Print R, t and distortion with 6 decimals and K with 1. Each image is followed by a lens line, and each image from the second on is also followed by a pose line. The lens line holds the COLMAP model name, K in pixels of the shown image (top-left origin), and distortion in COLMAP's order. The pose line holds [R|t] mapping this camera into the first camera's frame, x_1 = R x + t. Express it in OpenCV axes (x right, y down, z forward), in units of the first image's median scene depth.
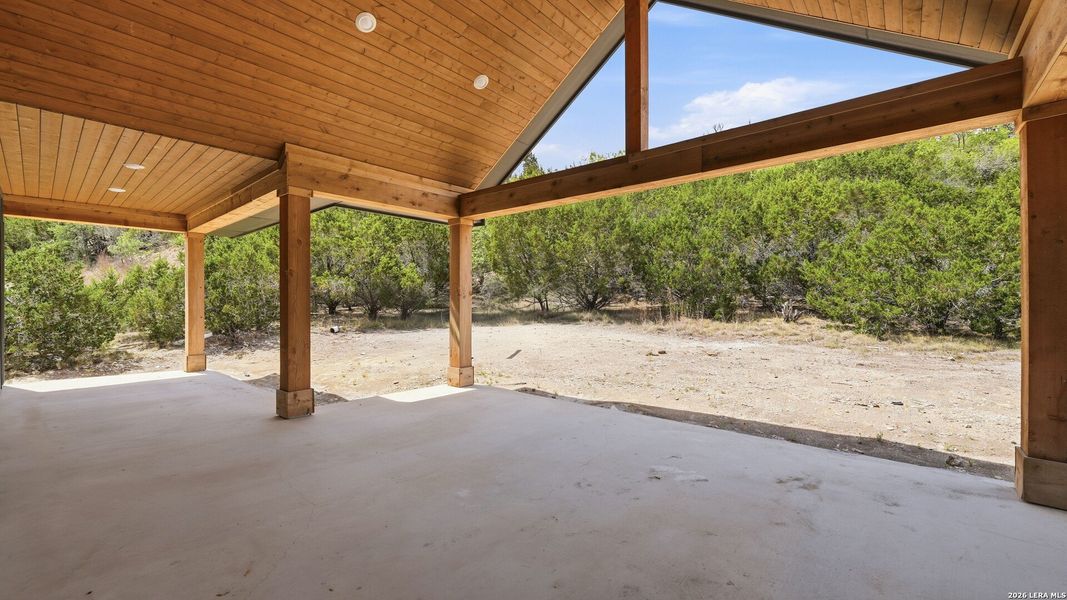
lens RADIAL K [[439.3, 0, 535.2], [0, 439.3, 302.2], [0, 0, 1]] dist [0.010960, 0.000319]
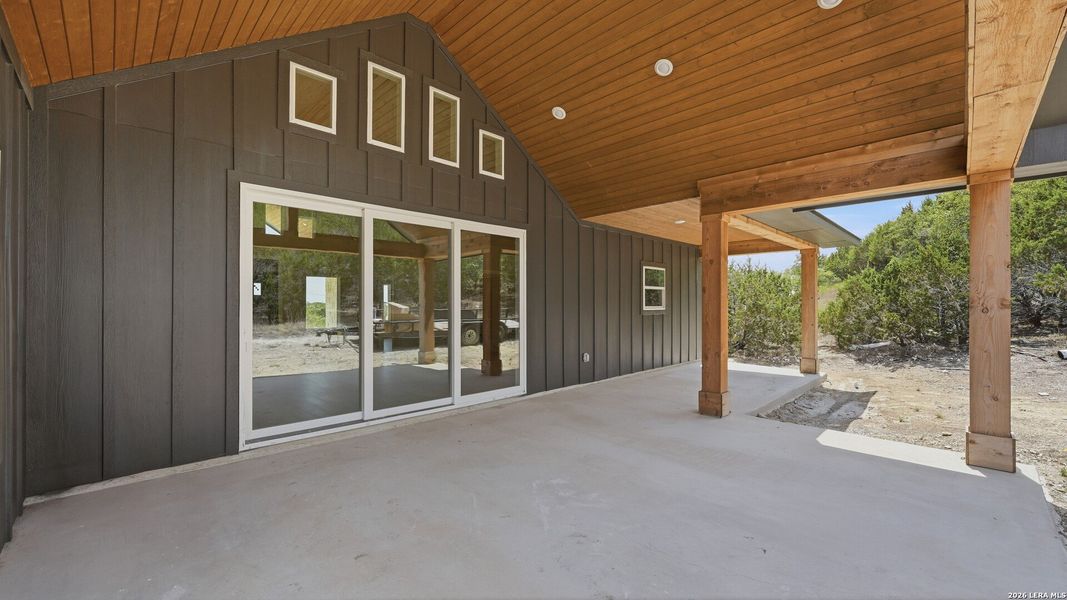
lens RADIAL K [[439.3, 0, 534.4], [0, 439.3, 303.0], [0, 0, 1]] dist [0.010960, 0.000319]
pose [[-0.078521, -0.005016, -0.996900, 0.604806], [0.001853, 0.999985, -0.005177, -0.023944], [0.996911, -0.002254, -0.078511, 0.607061]]
